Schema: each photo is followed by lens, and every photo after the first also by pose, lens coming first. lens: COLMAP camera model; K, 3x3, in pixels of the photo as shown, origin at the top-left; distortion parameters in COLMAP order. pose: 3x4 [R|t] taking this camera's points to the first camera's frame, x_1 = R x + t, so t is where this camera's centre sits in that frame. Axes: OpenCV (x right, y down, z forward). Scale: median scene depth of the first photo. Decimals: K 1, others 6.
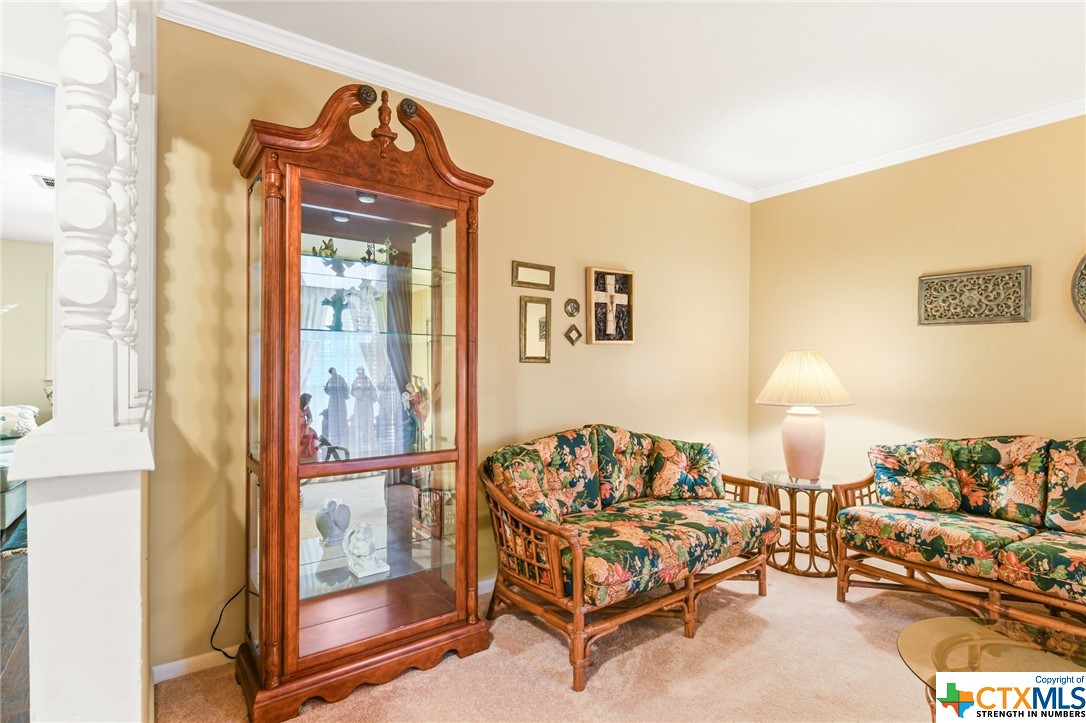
lens RADIAL K [[534.2, 0, 541.7], [0, 534.2, 364.6], [0, 0, 1]] dist [0.002013, -0.000784]
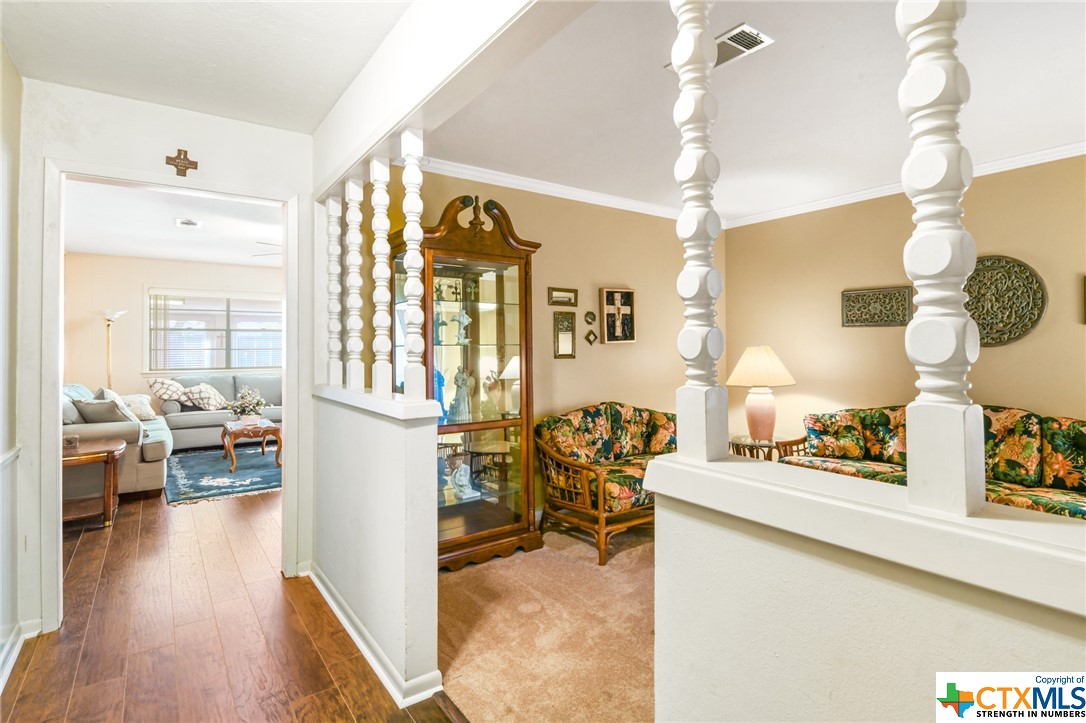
lens RADIAL K [[534.2, 0, 545.0], [0, 534.2, 338.0], [0, 0, 1]] dist [0.002013, -0.000784]
pose [[0.999883, -0.013885, -0.006495, -0.061833], [0.013766, 0.999744, -0.017954, -0.037207], [0.006743, 0.017863, 0.999818, -0.456280]]
